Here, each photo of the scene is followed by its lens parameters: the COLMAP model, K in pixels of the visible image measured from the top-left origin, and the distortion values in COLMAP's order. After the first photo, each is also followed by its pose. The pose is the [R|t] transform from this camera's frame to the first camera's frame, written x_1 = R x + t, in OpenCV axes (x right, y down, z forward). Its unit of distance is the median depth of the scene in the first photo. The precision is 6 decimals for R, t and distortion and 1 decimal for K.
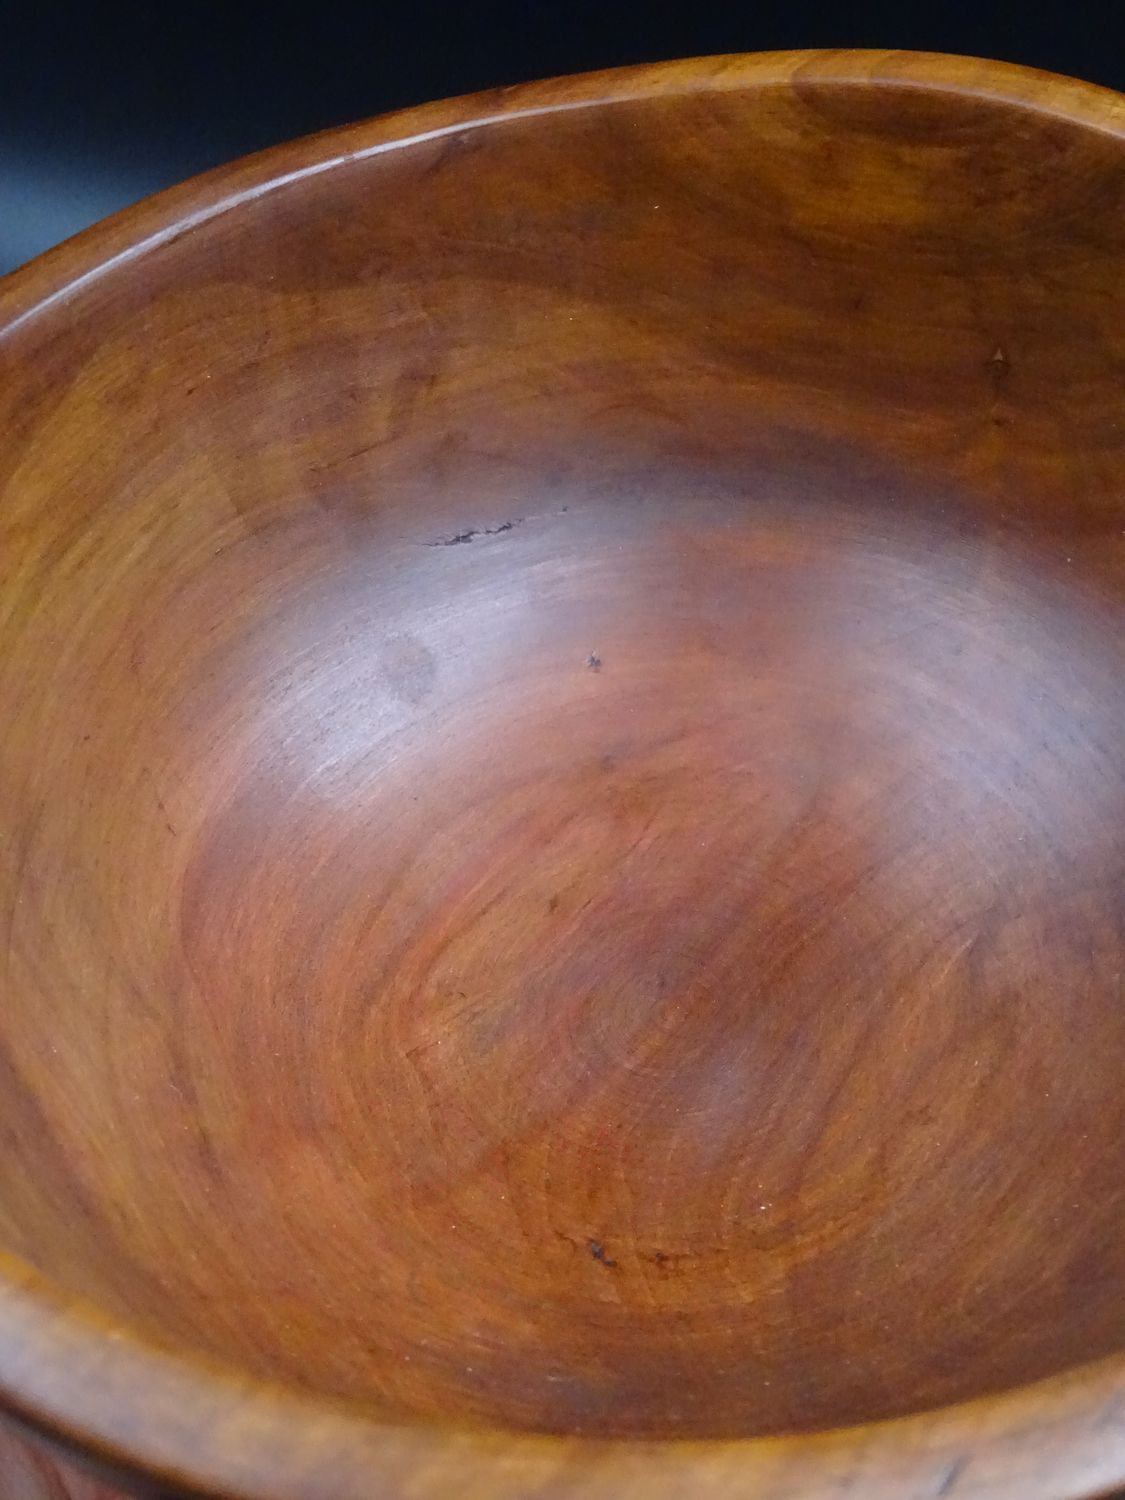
lens RADIAL K [[2196.9, 0, 560.5], [0, 2196.9, 808.4], [0, 0, 1]] dist [-0.042401, -0.299802]
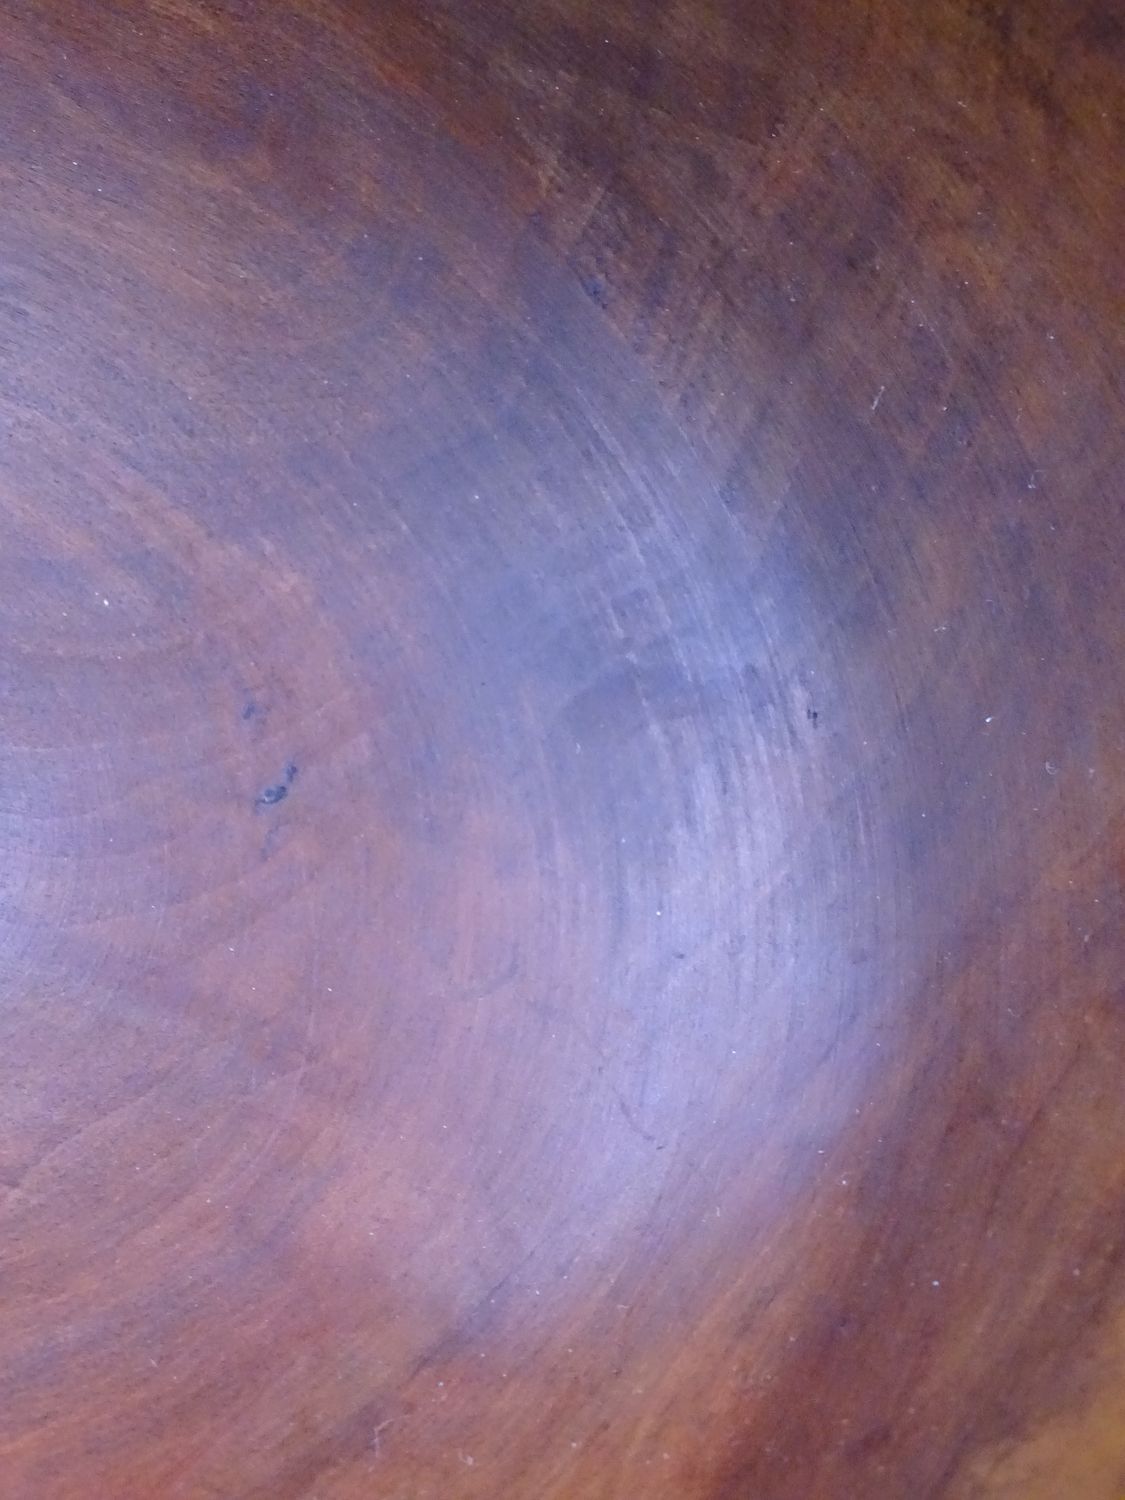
lens RADIAL K [[2196.9, 0, 560.5], [0, 2196.9, 808.4], [0, 0, 1]] dist [-0.042401, -0.299802]
pose [[-0.365465, -0.901510, 0.231765, -0.154438], [0.382545, 0.081524, 0.920333, -0.340445], [-0.848584, 0.425011, 0.315074, 0.620602]]
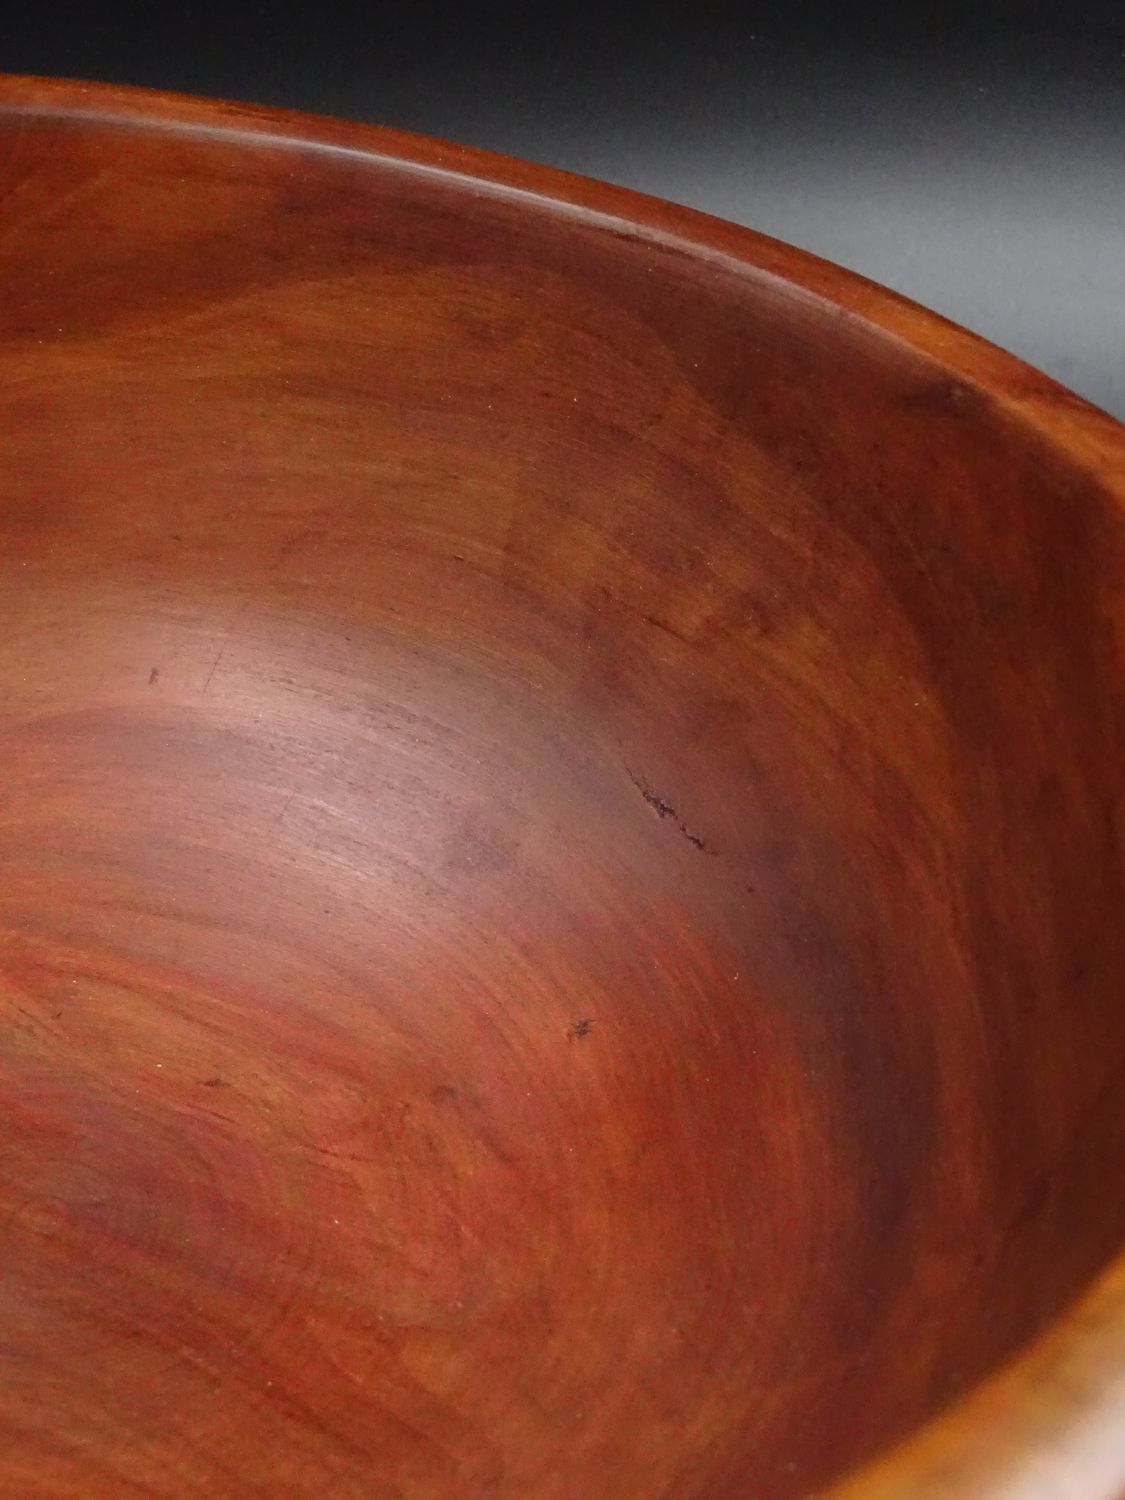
lens RADIAL K [[2196.9, 0, 560.5], [0, 2196.9, 808.4], [0, 0, 1]] dist [-0.042401, -0.299802]
pose [[0.184974, 0.631555, -0.752943, 0.551807], [-0.753348, 0.583119, 0.304037, -0.347882], [0.631072, 0.510990, 0.583642, 0.574961]]
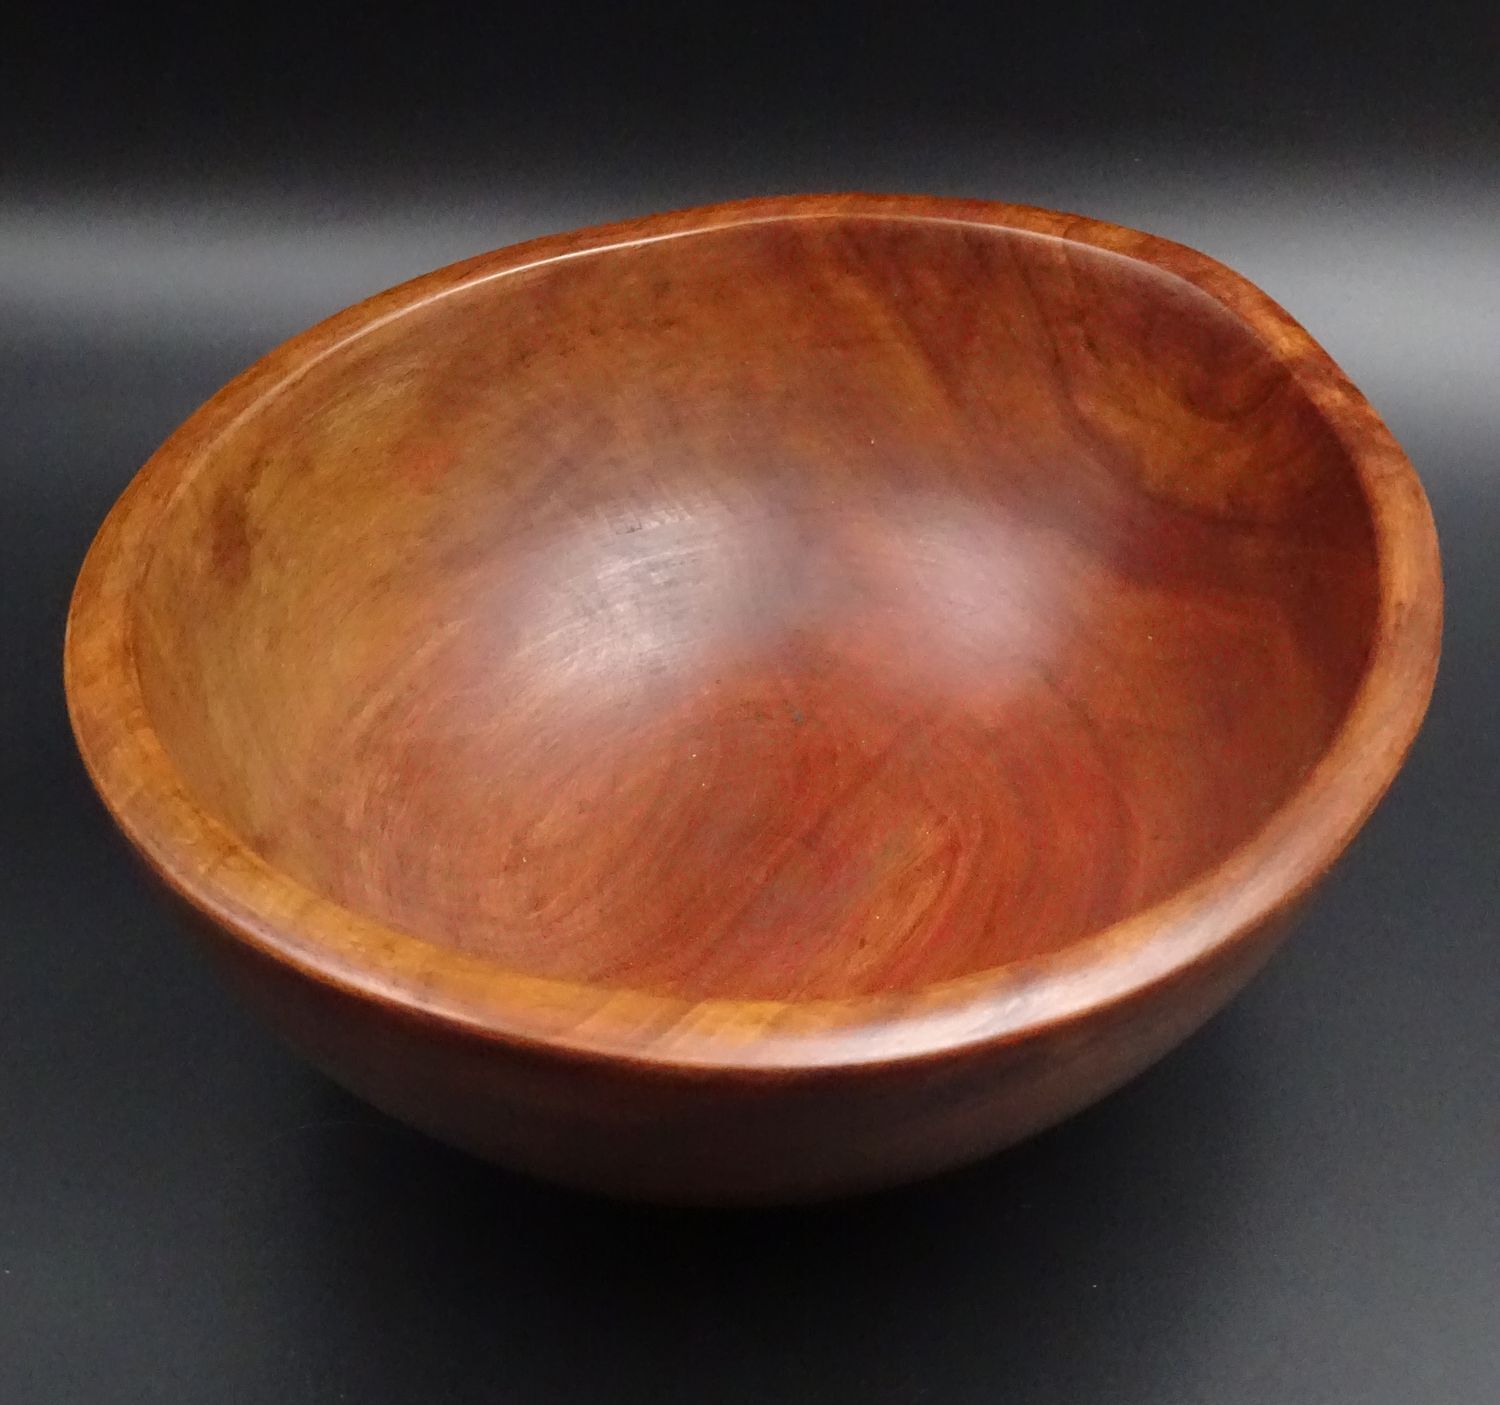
lens RADIAL K [[2181.6, 0, 750.0], [0, 2181.6, 702.5], [0, 0, 1]] dist [-0.276541, -0.002774]
pose [[-0.996643, 0.049577, -0.065157, 0.134668], [-0.062527, 0.052875, 0.996642, -1.196157], [0.052856, 0.997370, -0.049597, 0.929351]]
